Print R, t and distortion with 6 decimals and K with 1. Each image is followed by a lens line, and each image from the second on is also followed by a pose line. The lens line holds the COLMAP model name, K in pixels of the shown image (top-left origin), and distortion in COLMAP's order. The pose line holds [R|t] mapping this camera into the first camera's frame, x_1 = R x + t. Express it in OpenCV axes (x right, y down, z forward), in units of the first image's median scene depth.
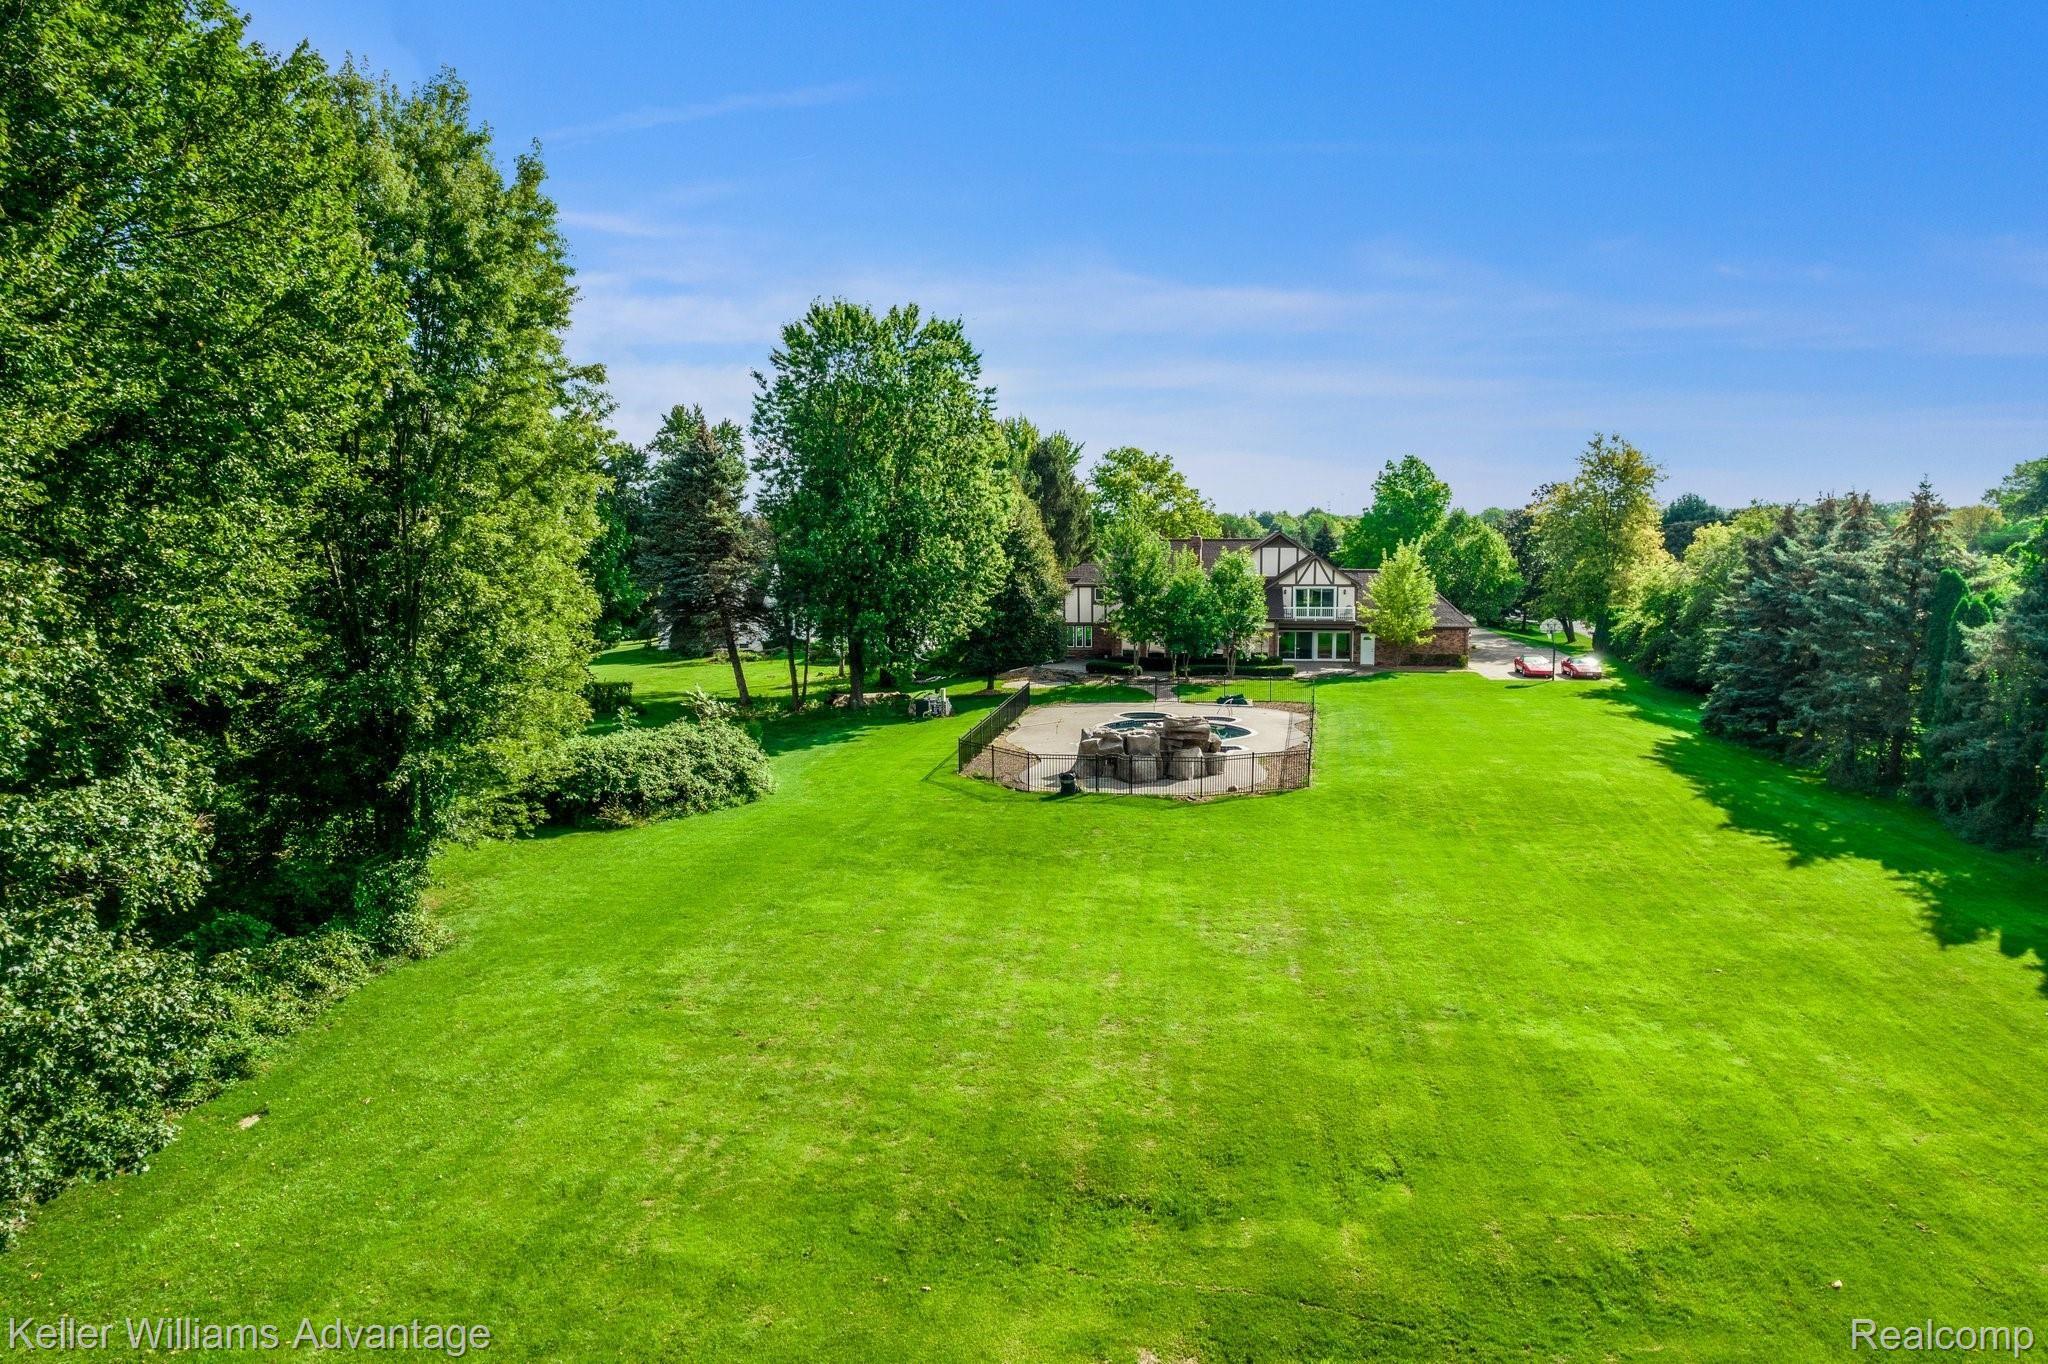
lens RADIAL K [[1290.0, 0, 1024.0], [0, 1290.0, 682.0], [0, 0, 1]] dist [-0.101034, 0.077811]
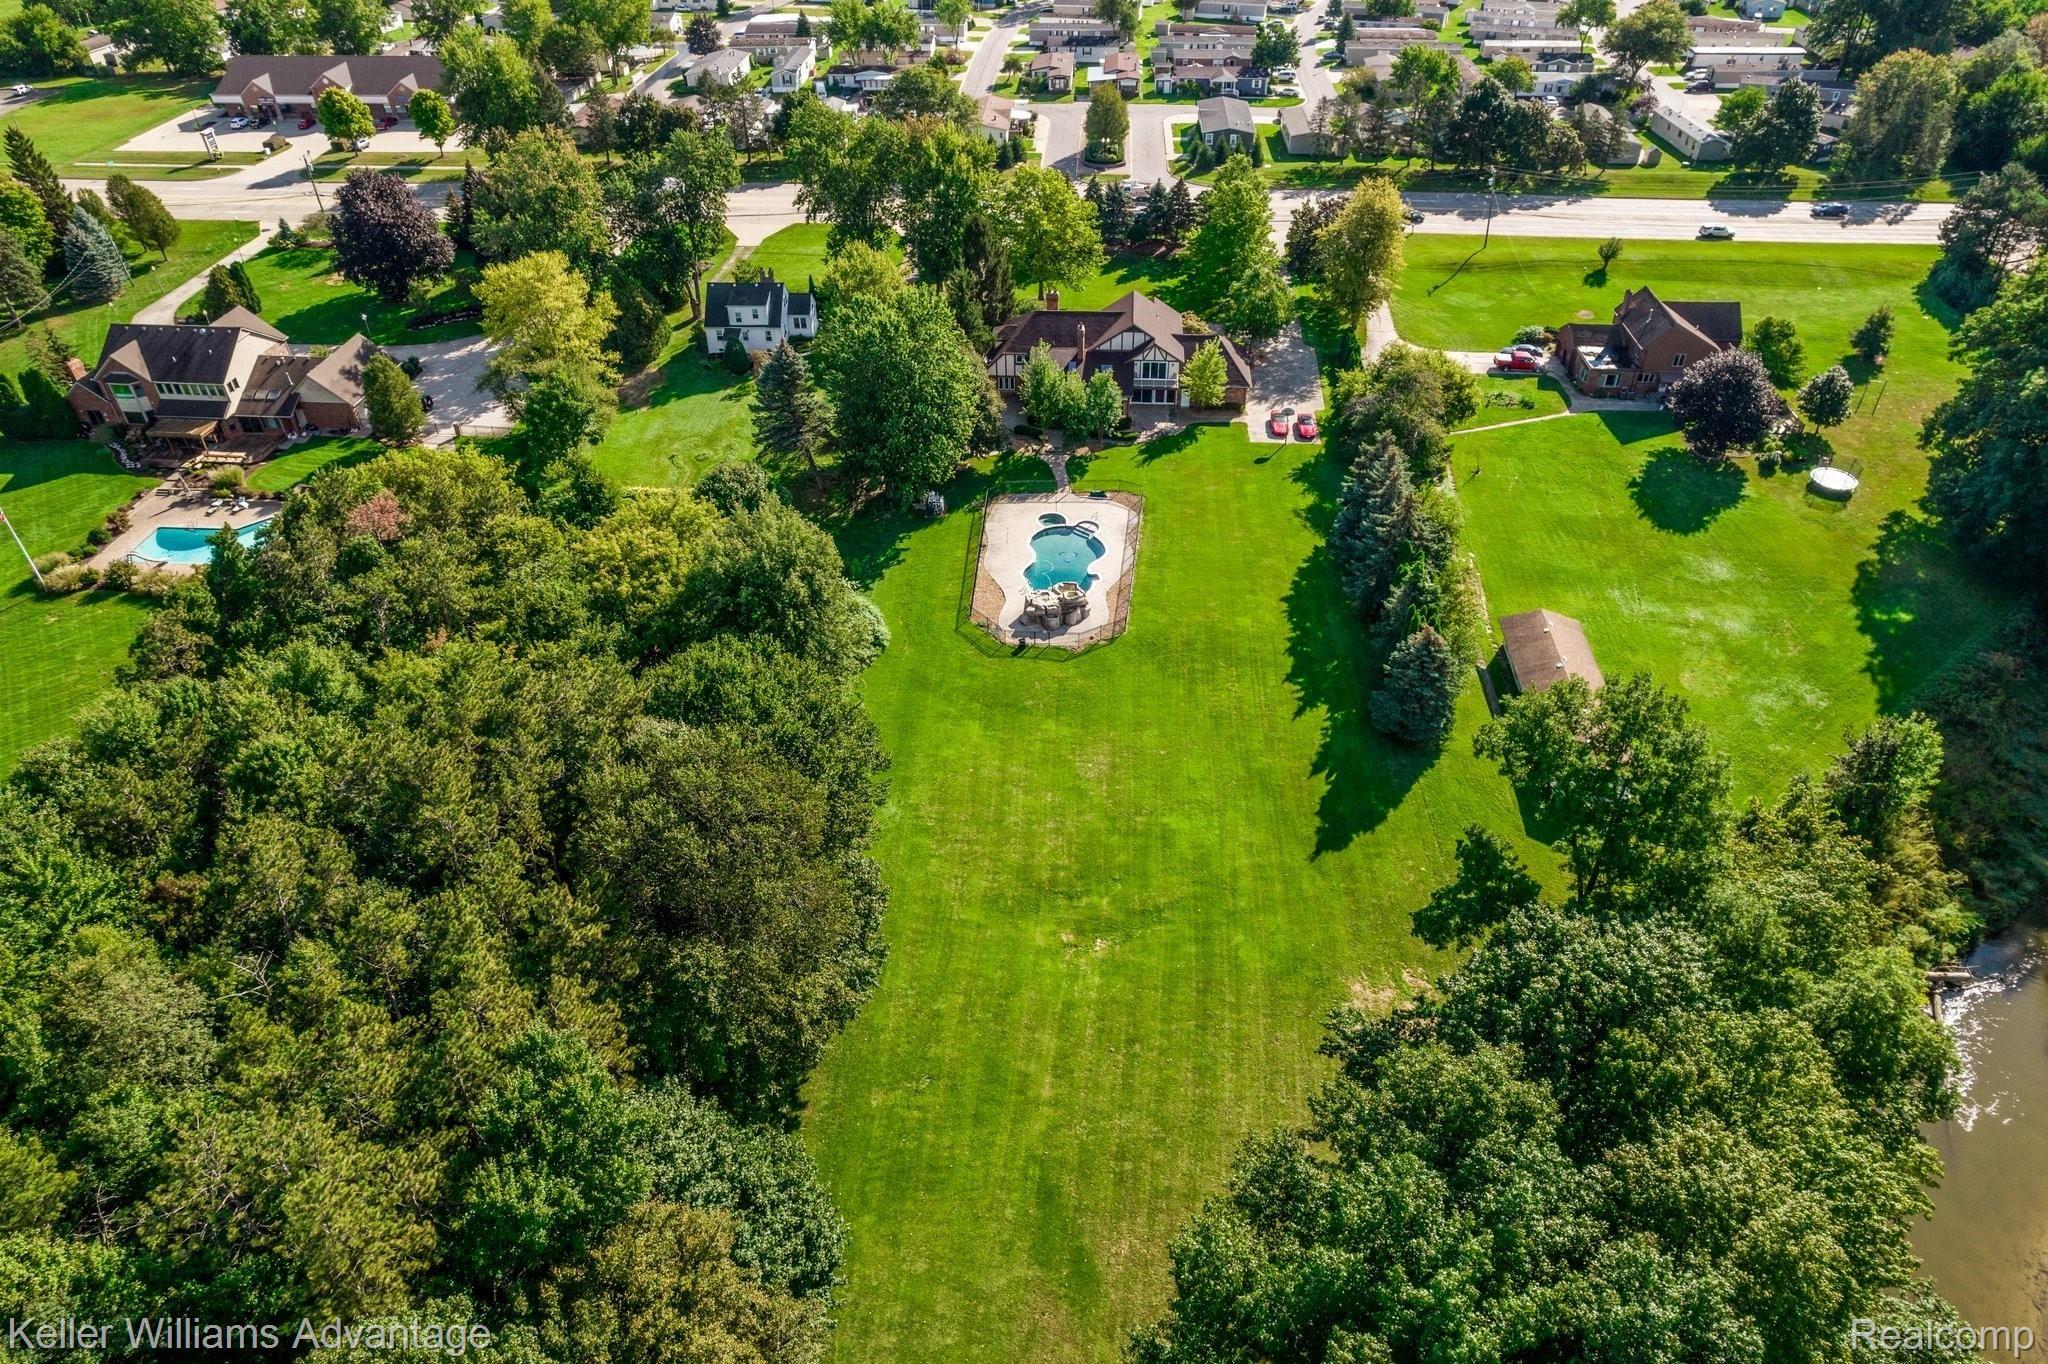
lens RADIAL K [[1290.0, 0, 1024.0], [0, 1290.0, 682.0], [0, 0, 1]] dist [-0.101034, 0.077811]
pose [[0.995433, -0.042504, 0.085479, -0.088555], [-0.010618, 0.840558, 0.541617, -0.601197], [-0.094871, -0.540051, 0.836268, -0.534701]]
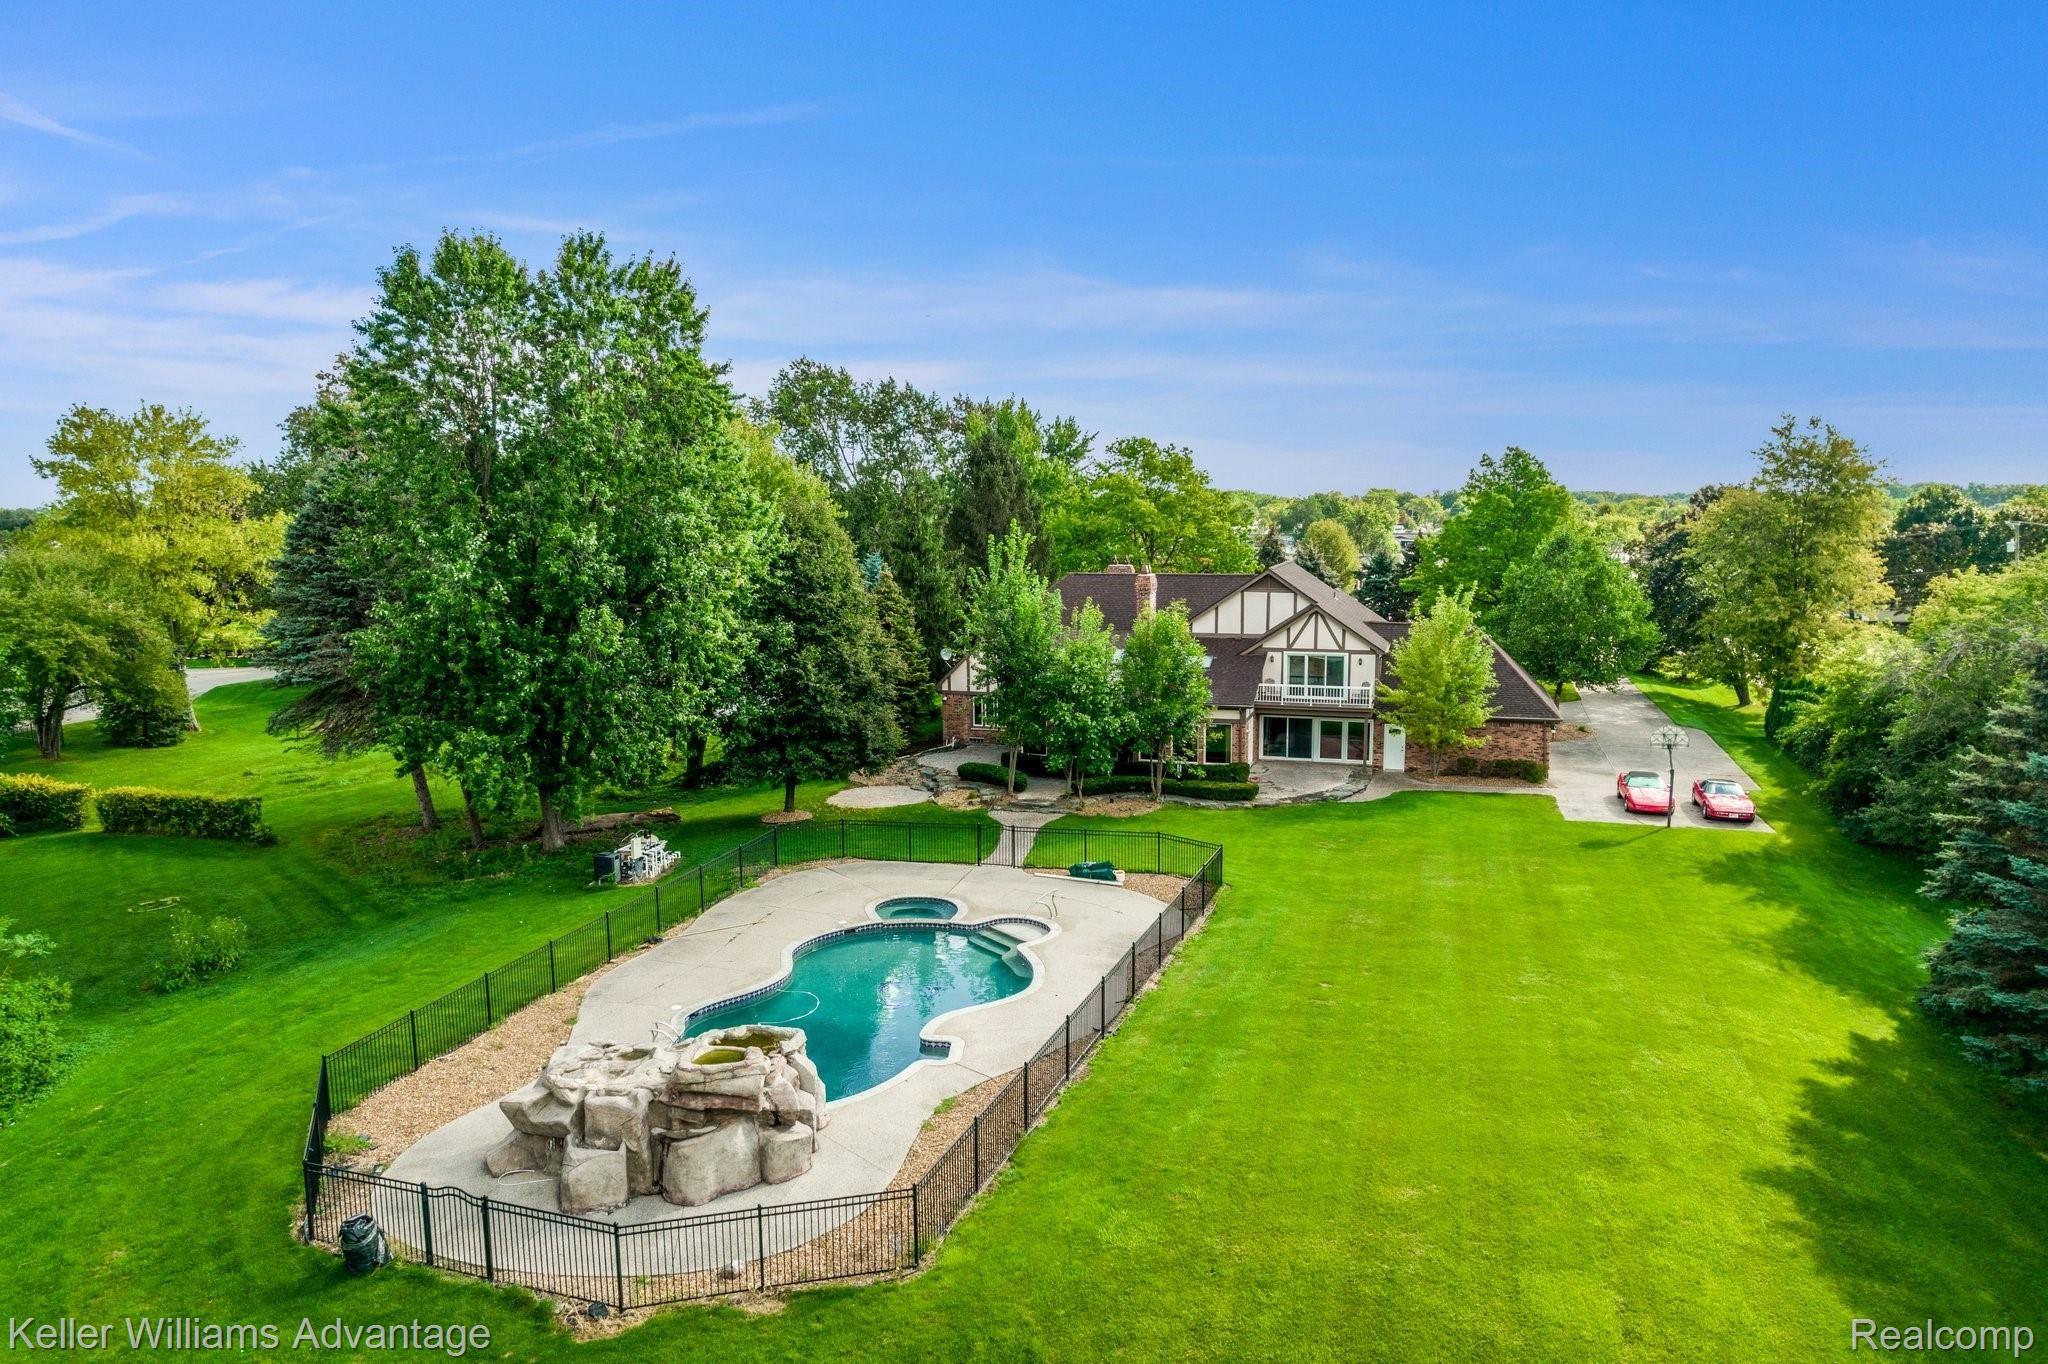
lens RADIAL K [[1290.0, 0, 1024.0], [0, 1290.0, 682.0], [0, 0, 1]] dist [-0.101034, 0.077811]
pose [[0.989299, 0.019576, -0.144581, 0.172728], [-0.016776, 0.999648, 0.020562, -0.070092], [0.144933, -0.017916, 0.989279, 0.311373]]
